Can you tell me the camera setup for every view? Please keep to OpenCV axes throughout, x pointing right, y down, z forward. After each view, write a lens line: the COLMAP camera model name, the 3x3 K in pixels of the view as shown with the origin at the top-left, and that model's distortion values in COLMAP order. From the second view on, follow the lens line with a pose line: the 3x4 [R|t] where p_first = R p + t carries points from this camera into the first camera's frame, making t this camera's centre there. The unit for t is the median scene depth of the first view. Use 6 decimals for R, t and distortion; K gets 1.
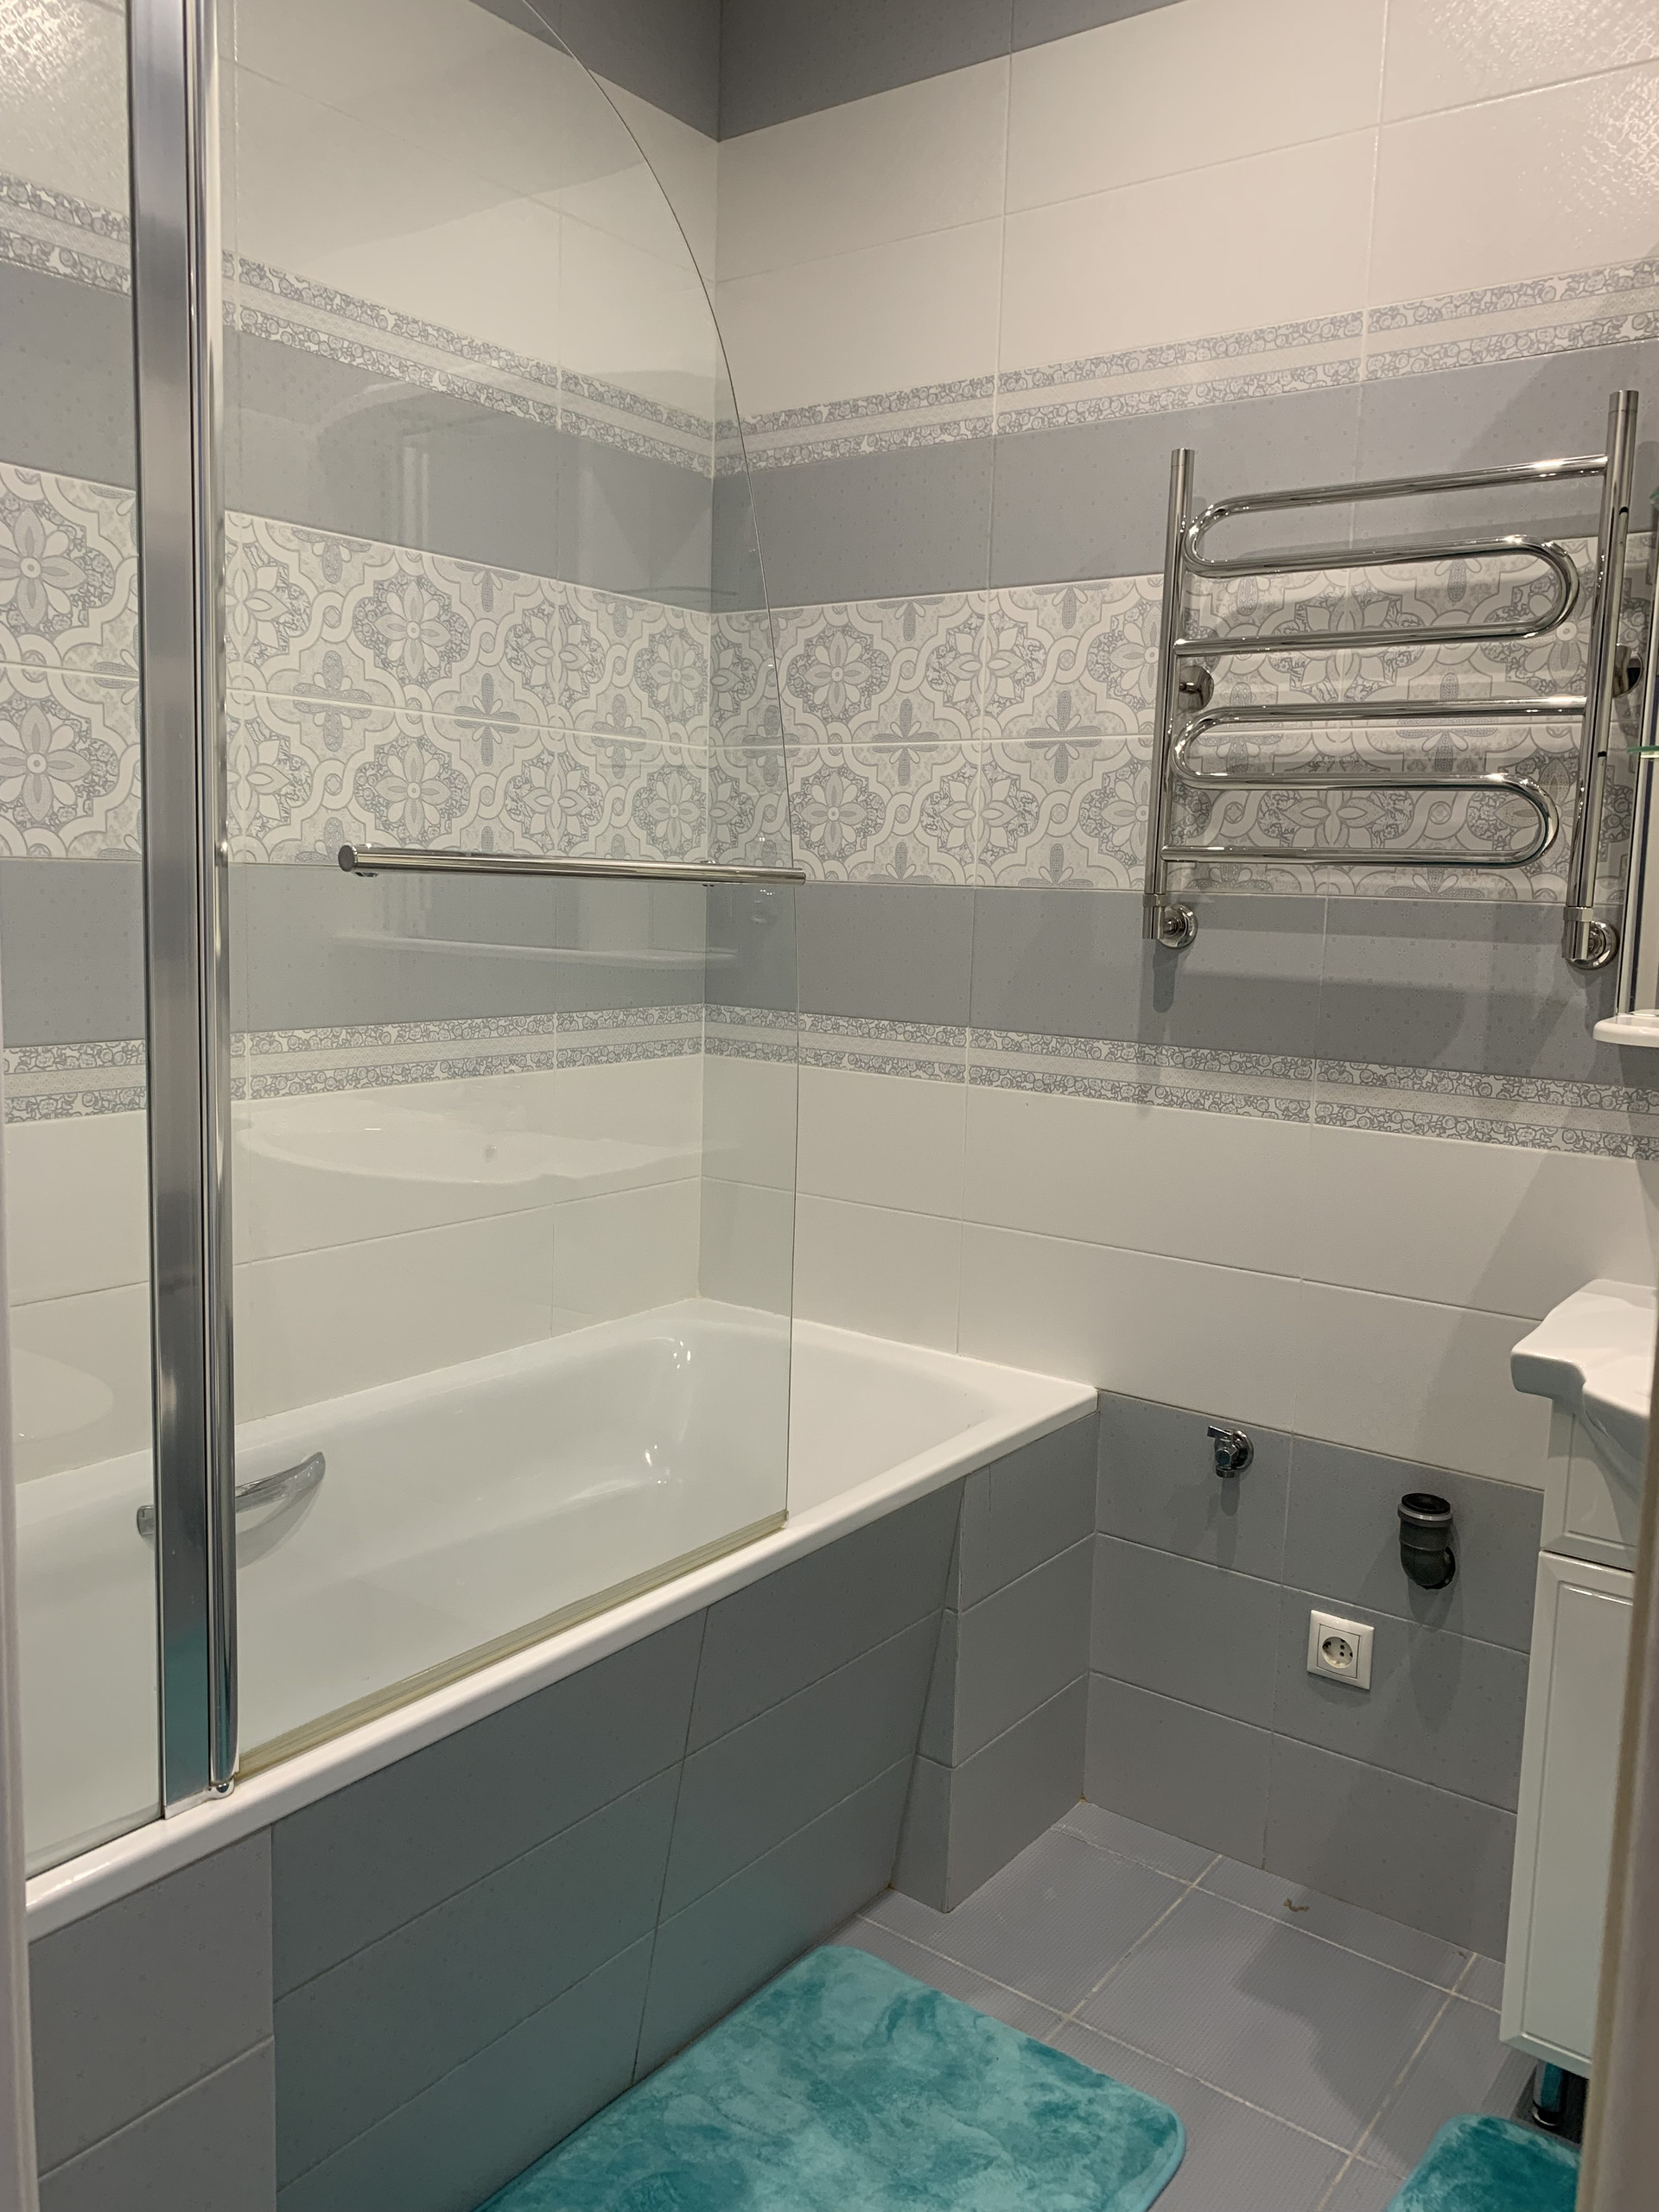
lens RADIAL K [[1696.8, 0, 829.5], [0, 1696.8, 1106.0], [0, 0, 1]] dist [-0.000349, -0.006677]
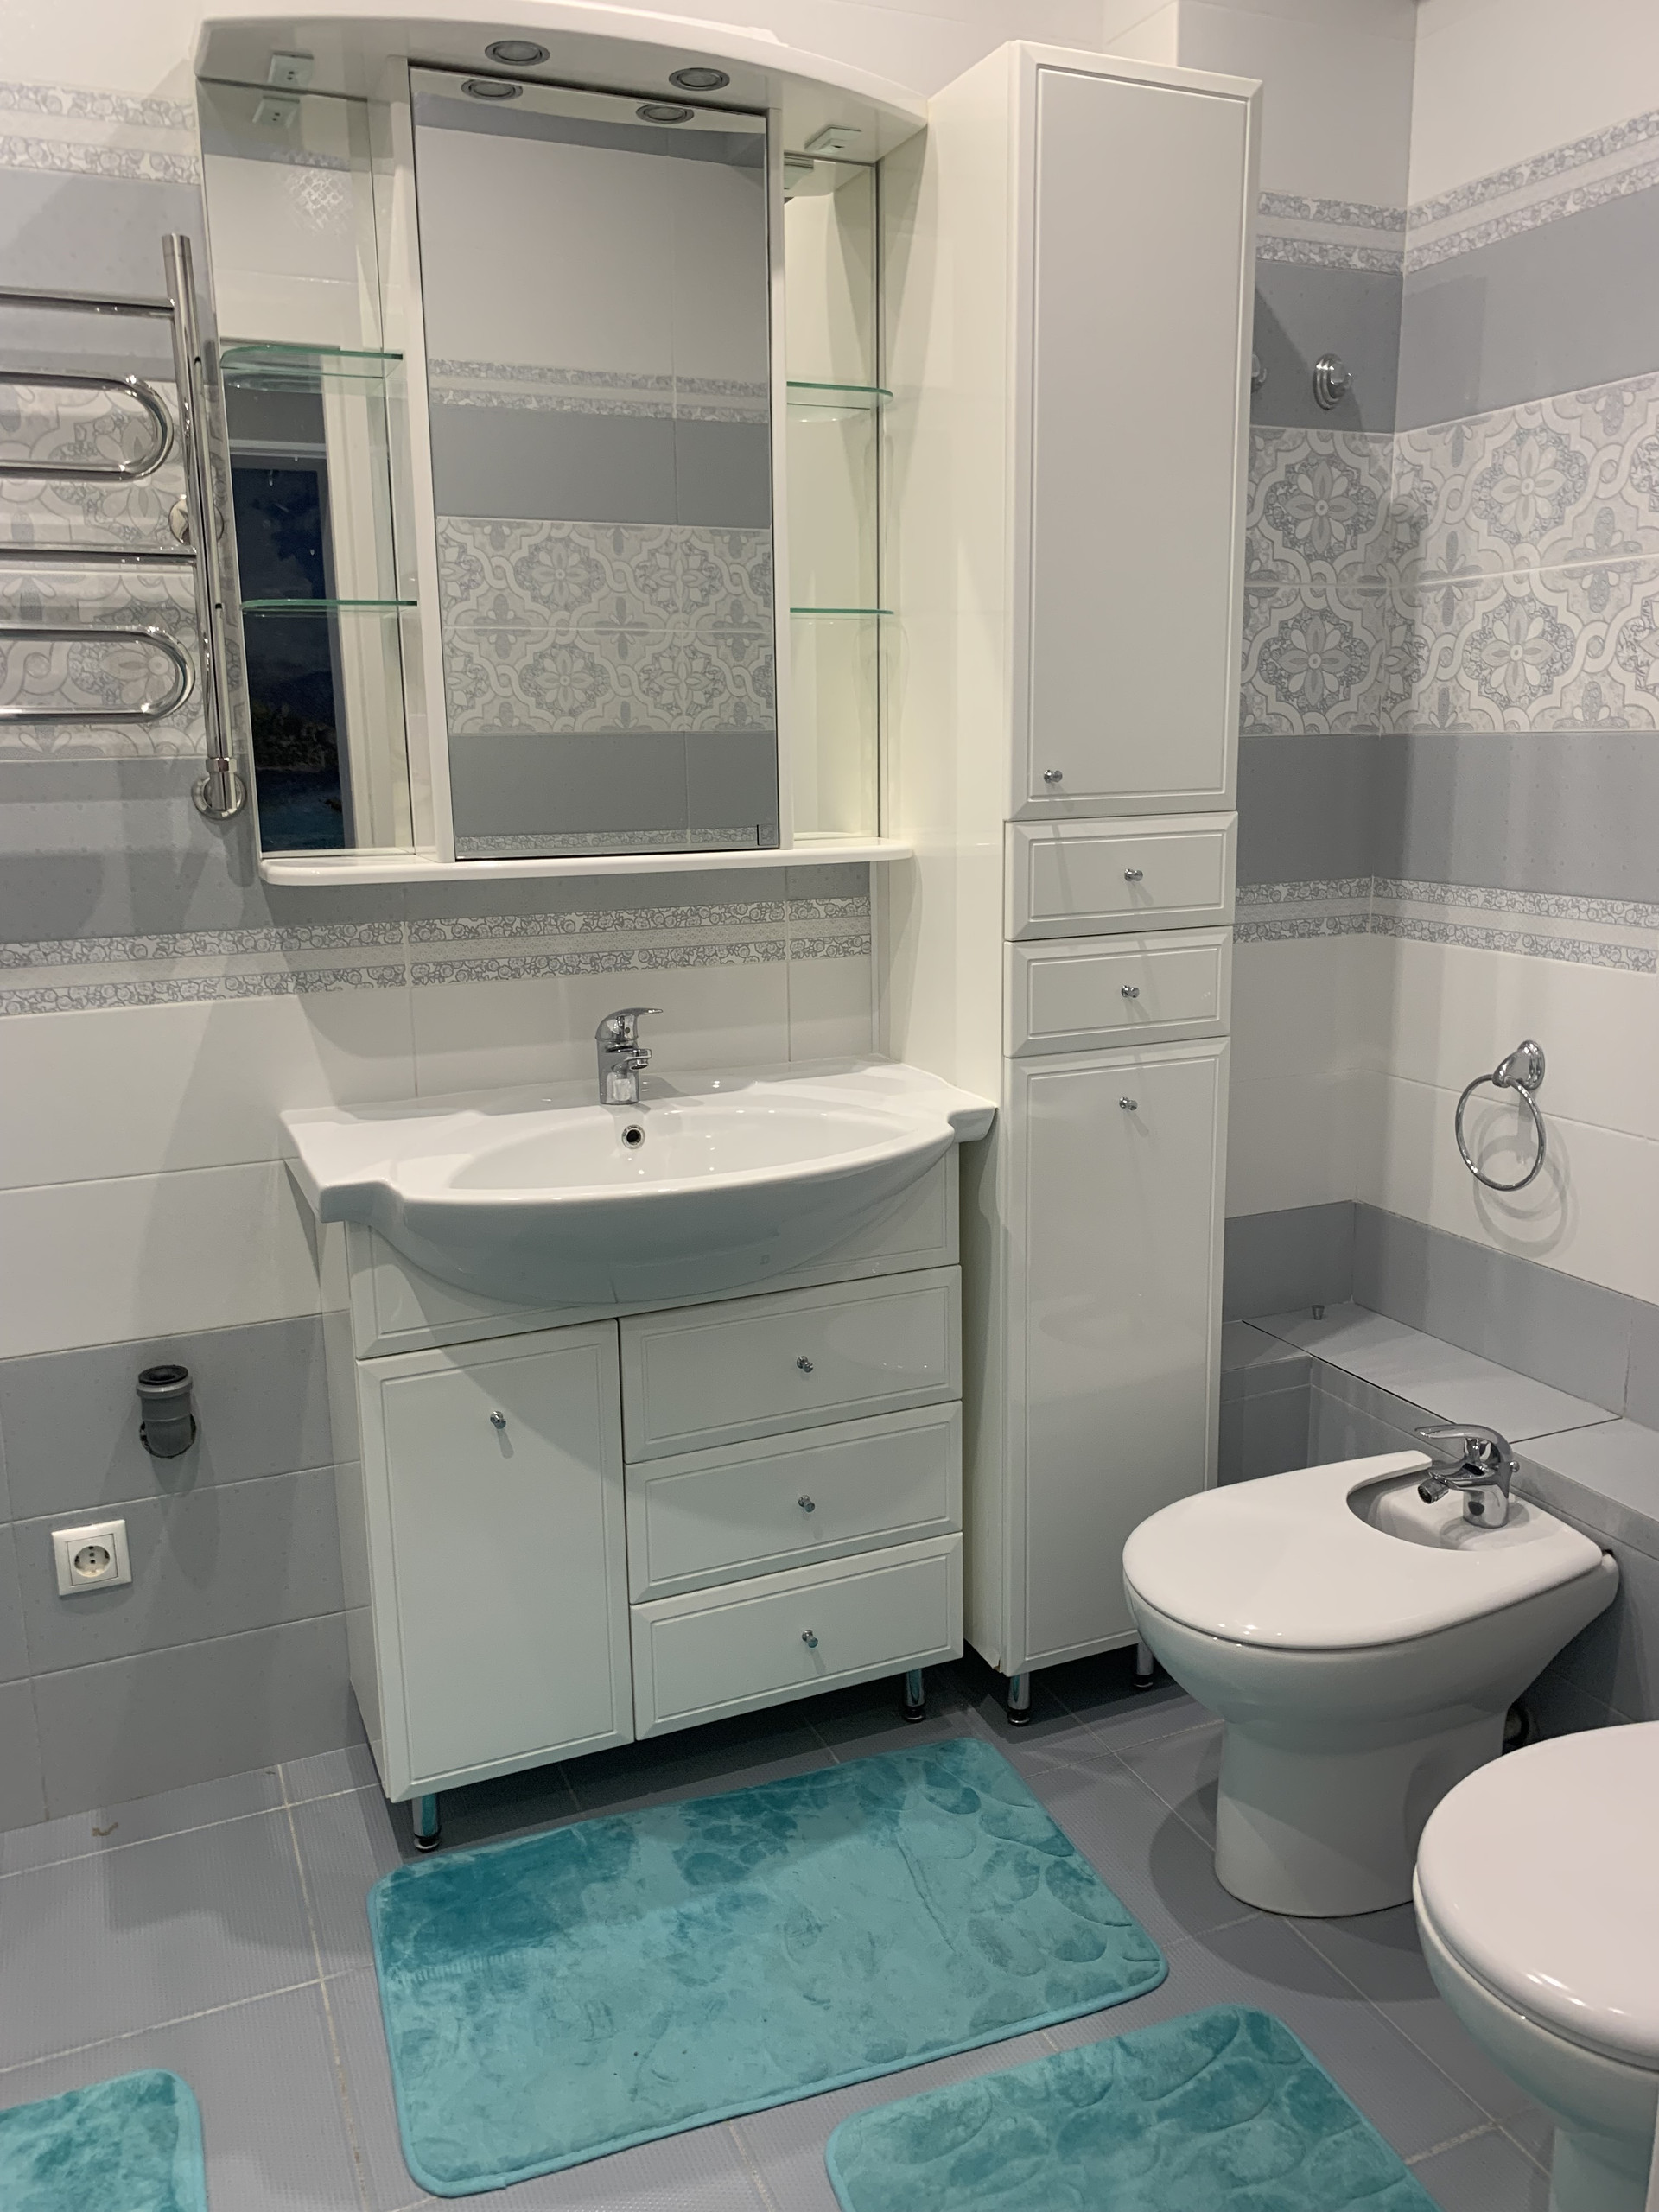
lens RADIAL K [[1678.9, 0, 829.5], [0, 1678.9, 1106.0], [0, 0, 1]] dist [-0.007994, 0.007989]
pose [[0.494659, -0.222902, 0.840016, -0.259823], [0.150997, 0.973892, 0.169509, -0.027762], [-0.855869, 0.042990, 0.515402, 0.166372]]
